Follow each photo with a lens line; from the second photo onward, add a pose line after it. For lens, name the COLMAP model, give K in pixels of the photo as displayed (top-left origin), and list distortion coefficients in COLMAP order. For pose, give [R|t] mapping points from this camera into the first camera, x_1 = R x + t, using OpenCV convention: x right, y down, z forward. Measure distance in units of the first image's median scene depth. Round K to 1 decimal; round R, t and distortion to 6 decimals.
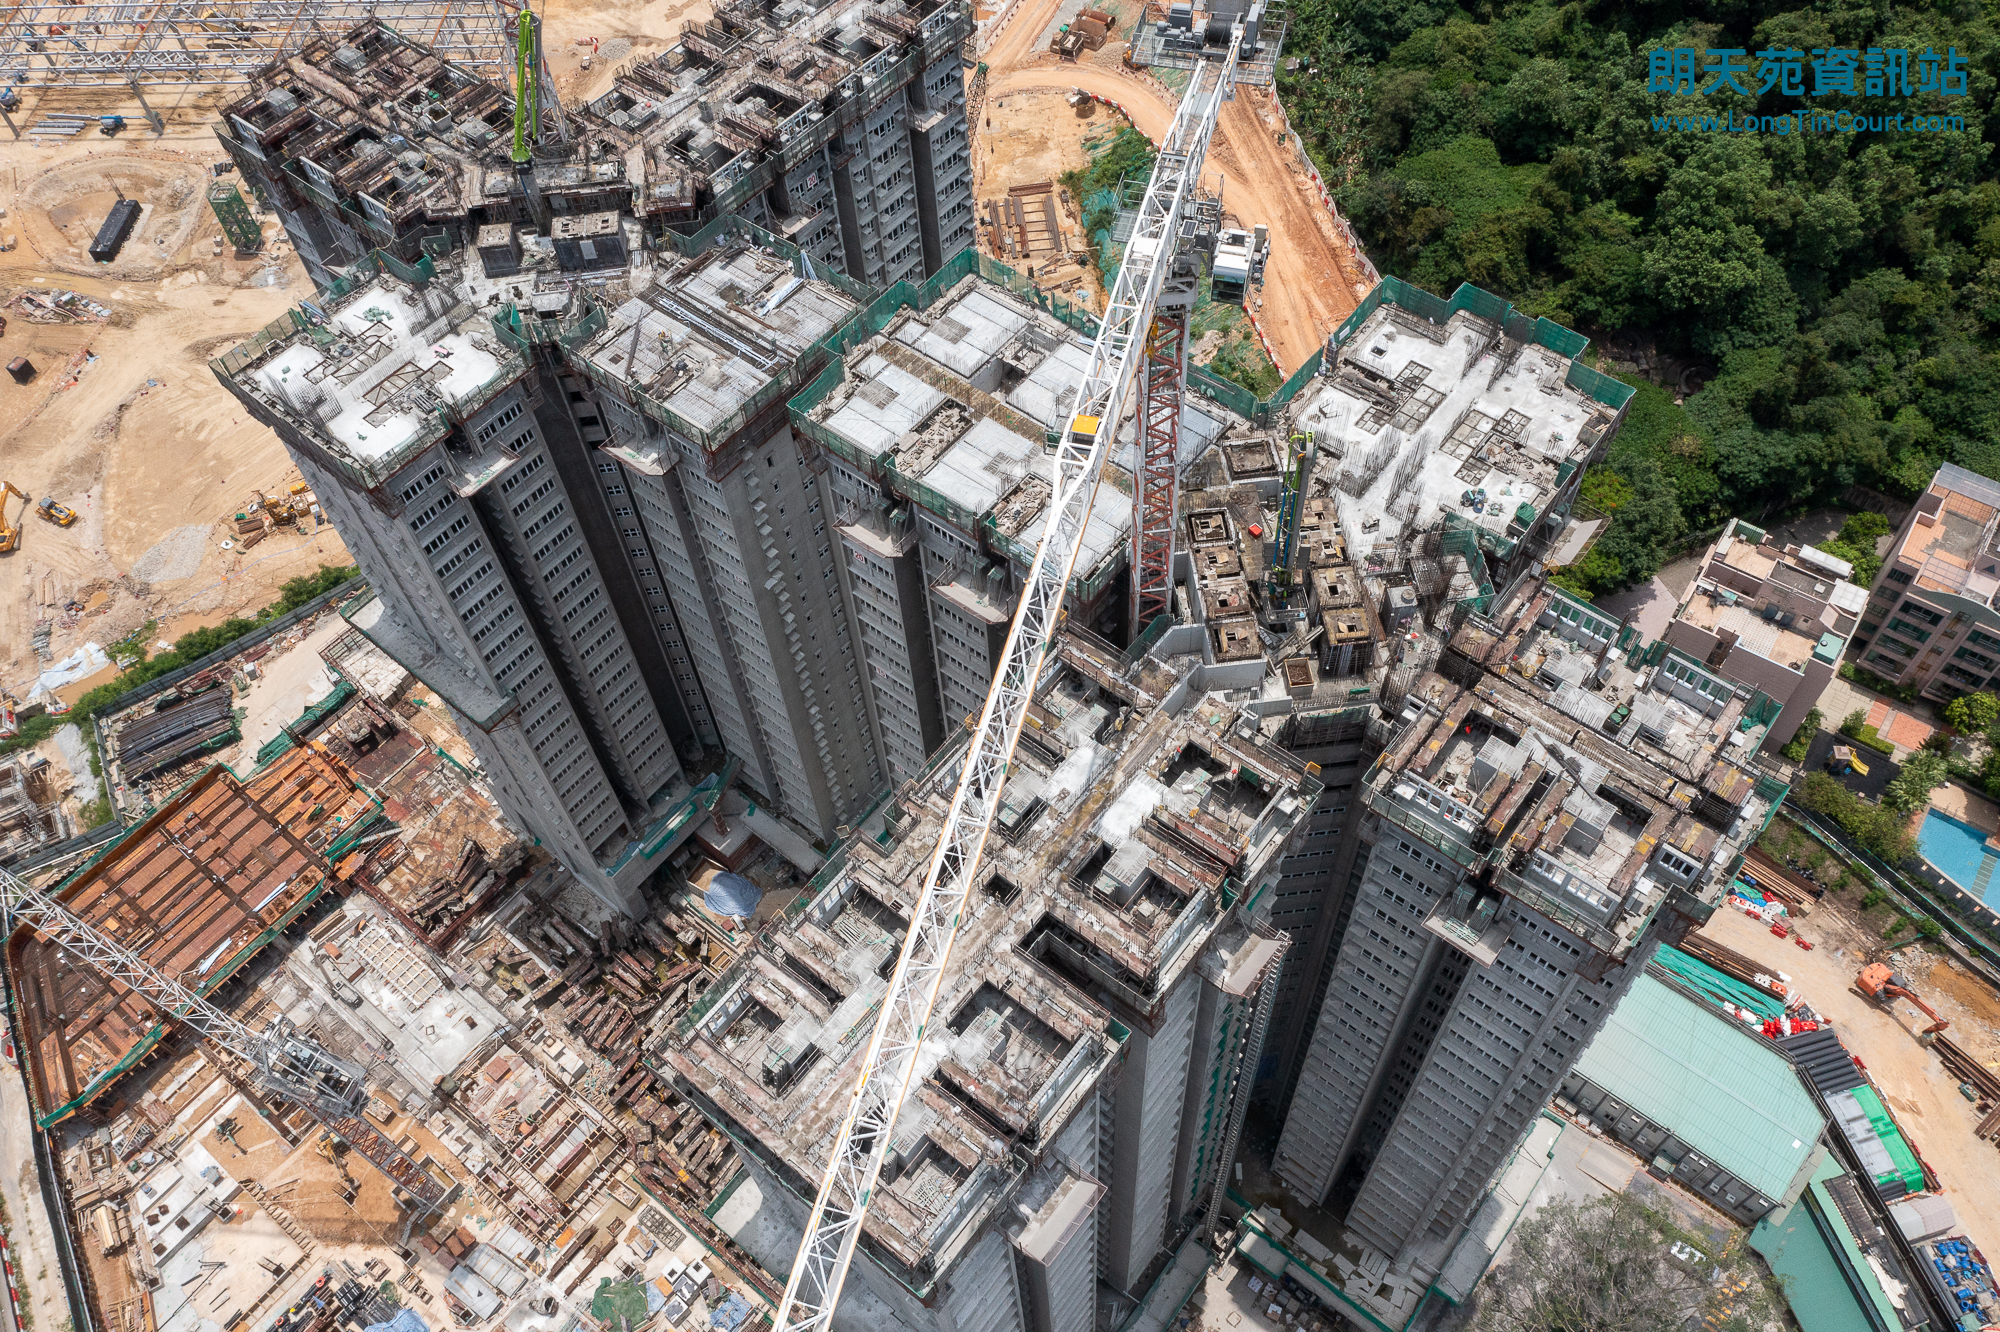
lens RADIAL K [[1572.8, 0, 1008.5], [0, 1572.8, 664.0], [0, 0, 1]] dist [-0.025188, 0.008035]
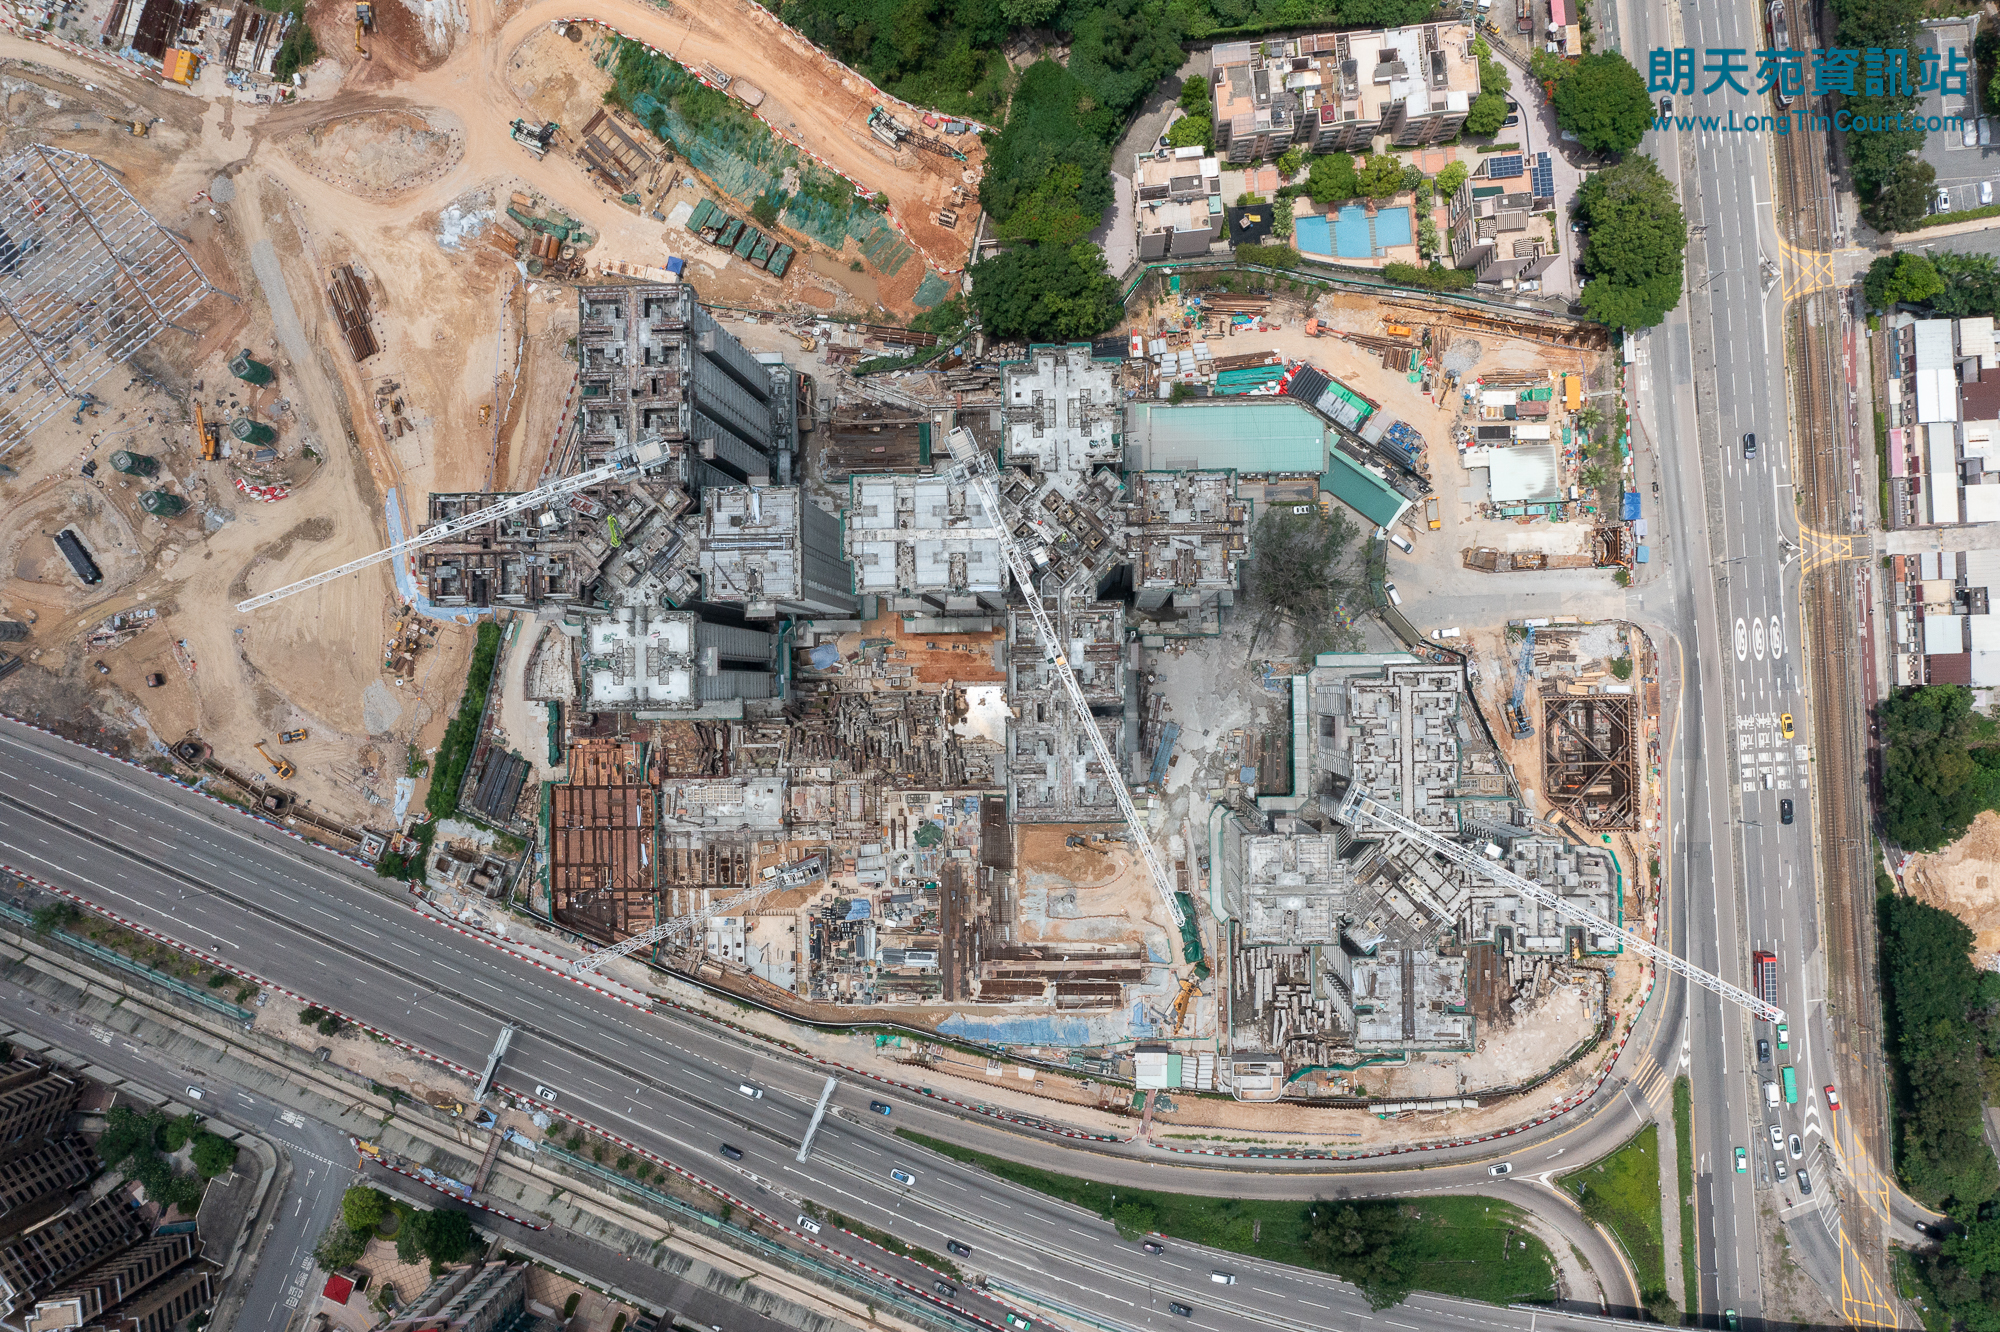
lens RADIAL K [[1572.8, 0, 1008.5], [0, 1572.8, 664.0], [0, 0, 1]] dist [-0.025188, 0.008035]
pose [[0.770339, -0.637610, 0.005608, -0.025194], [0.540191, 0.657263, 0.525546, -0.796828], [-0.338780, -0.401819, 0.850747, -0.756419]]
